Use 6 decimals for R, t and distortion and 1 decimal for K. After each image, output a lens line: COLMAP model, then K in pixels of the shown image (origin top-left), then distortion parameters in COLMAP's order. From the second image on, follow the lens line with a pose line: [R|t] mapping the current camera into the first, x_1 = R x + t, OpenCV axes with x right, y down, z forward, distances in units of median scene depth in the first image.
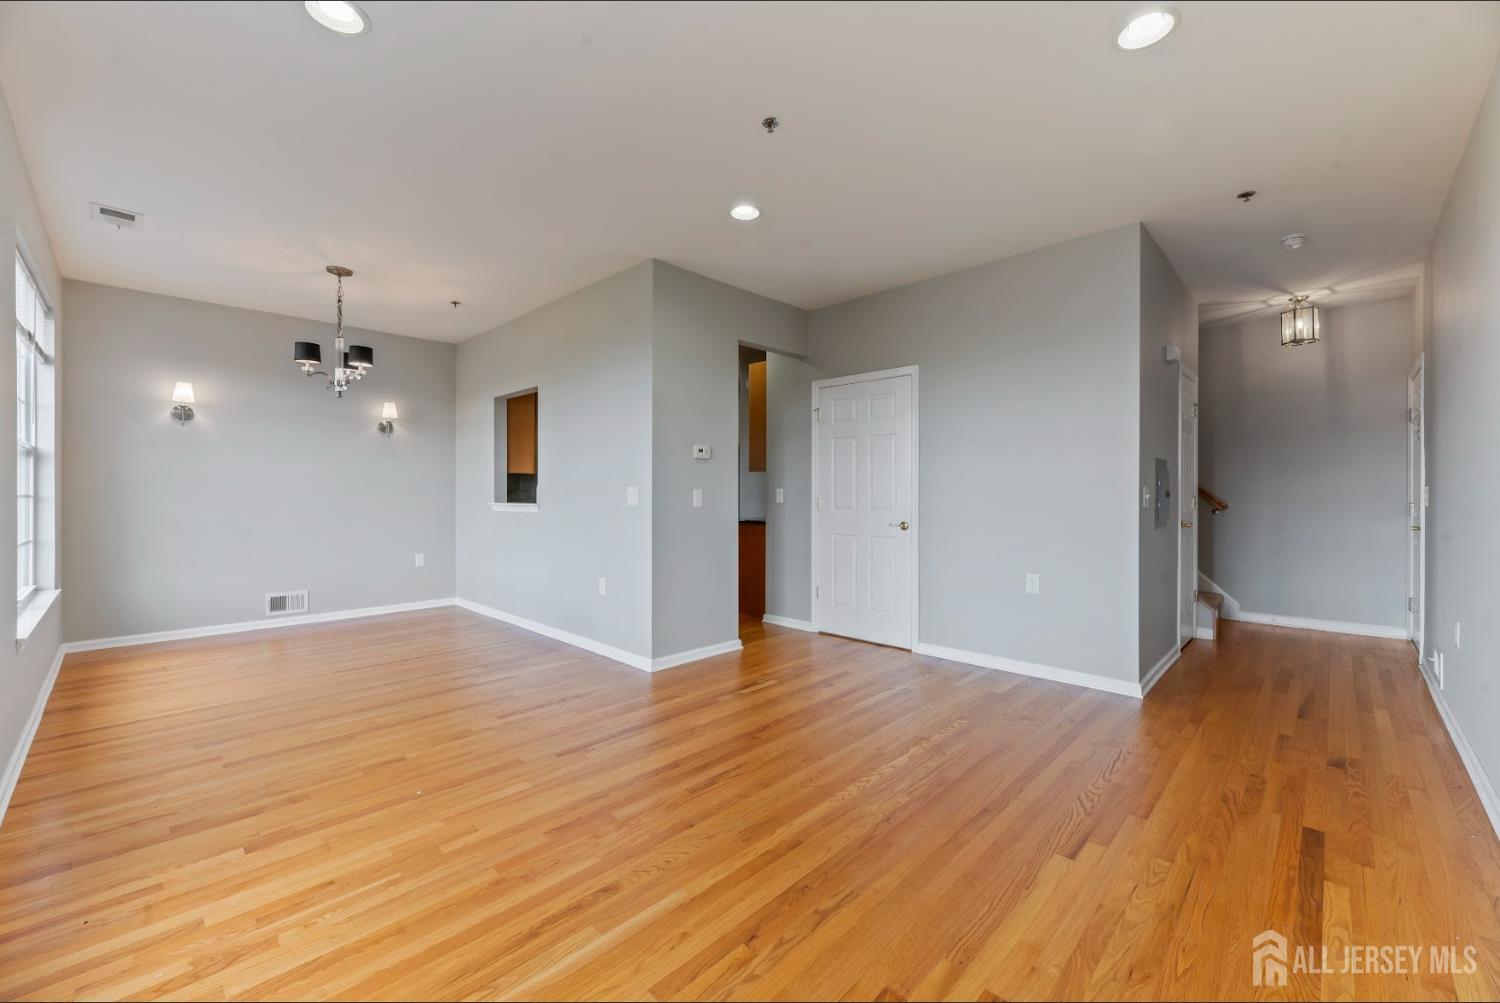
lens RADIAL K [[605.1, 0, 753.9], [0, 605.1, 495.6], [0, 0, 1]] dist [0.001065, 0.000127]
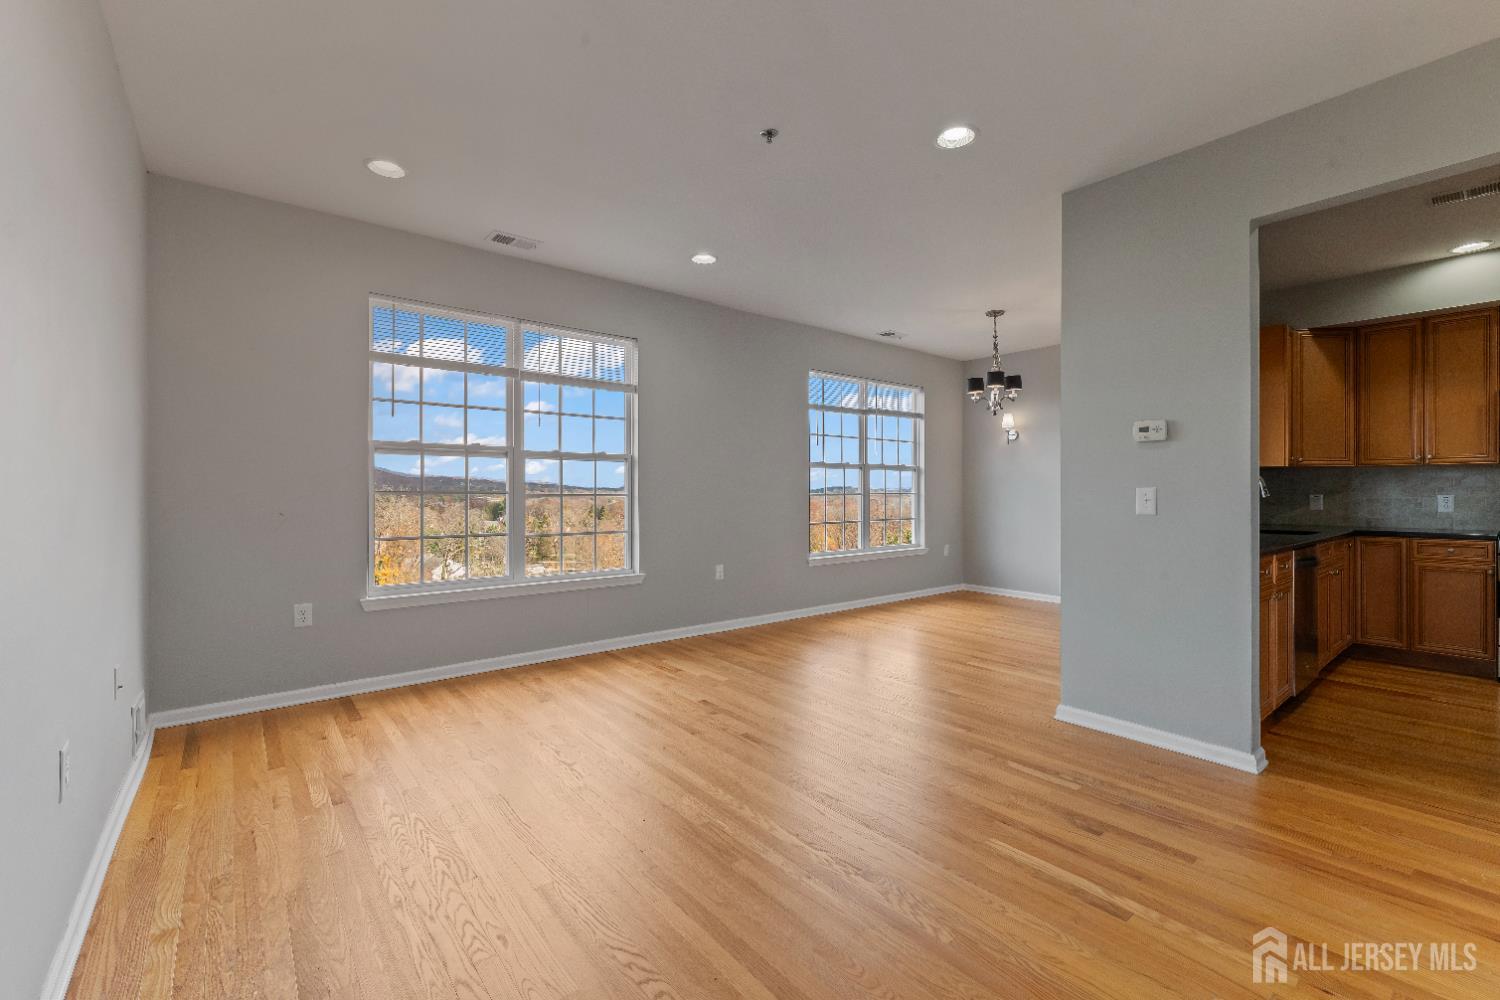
lens RADIAL K [[634.5, 0, 750.2], [0, 634.5, 488.9], [0, 0, 1]] dist [0.000189, 0.000038]
pose [[-0.118041, -0.003401, -0.993003, 0.666050], [-0.007213, 0.999971, -0.002568, -0.004123], [0.992983, 0.006860, -0.118062, 0.658014]]
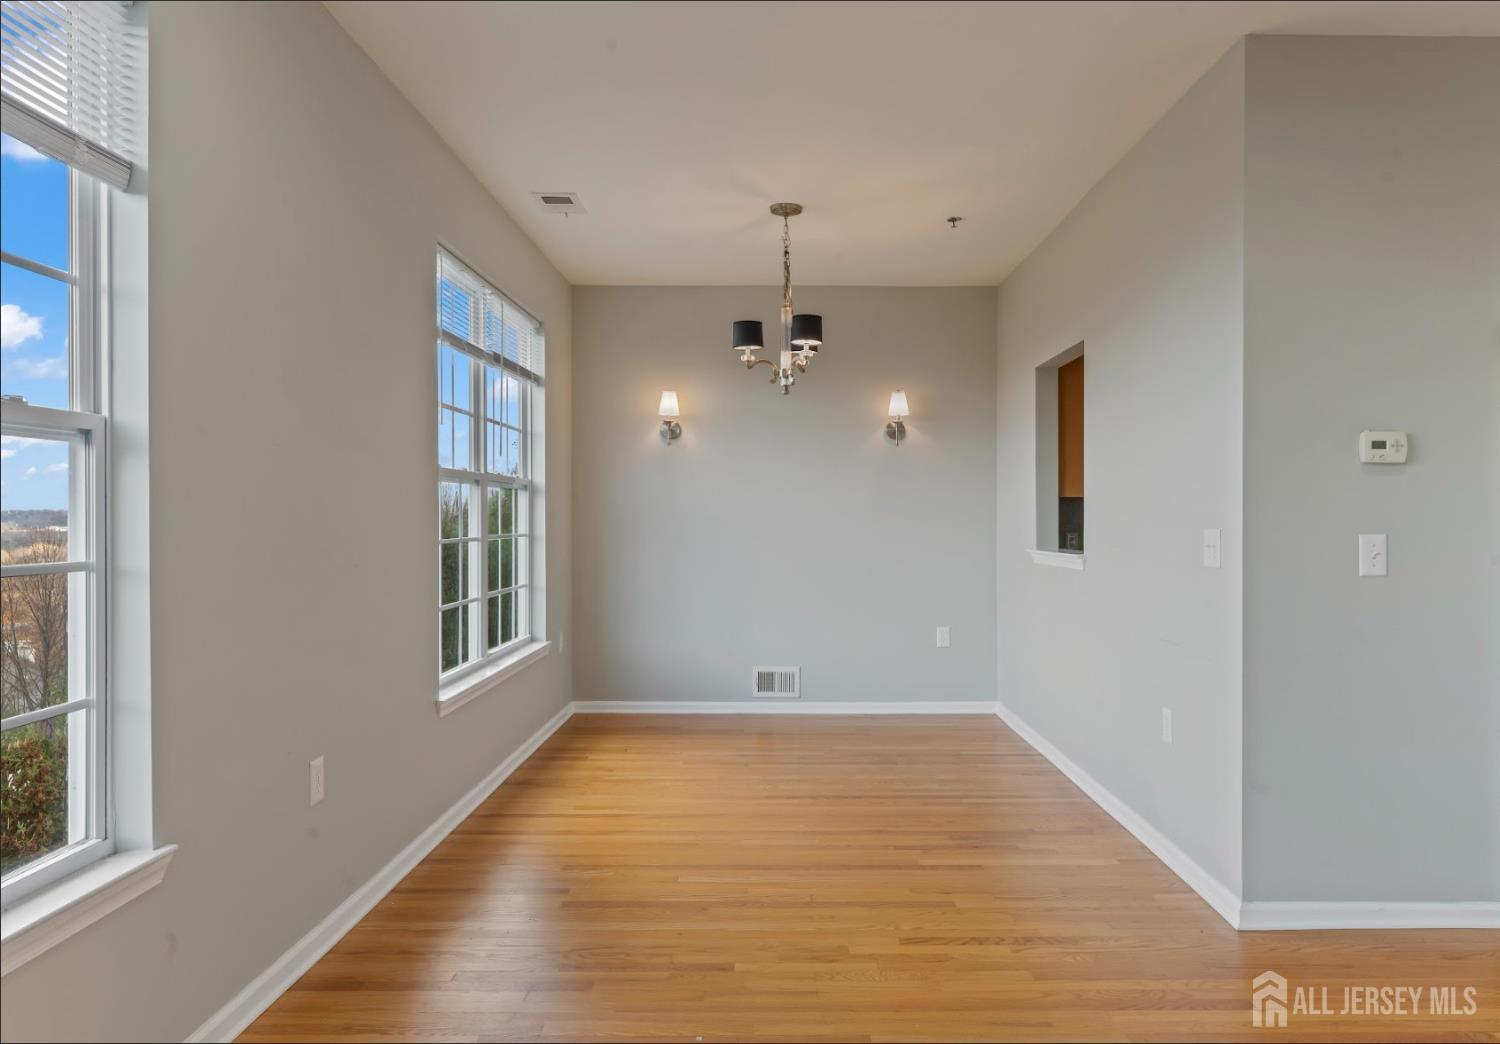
lens RADIAL K [[1021.8, 0, 784.0], [0, 1021.8, 523.2], [0, 0, 1]] dist [-0.005343, -0.001887]
pose [[0.700301, 0.003489, -0.713839, 0.137407], [-0.003865, 0.999992, 0.001096, -0.018111], [0.713837, 0.001992, 0.700309, 0.192311]]
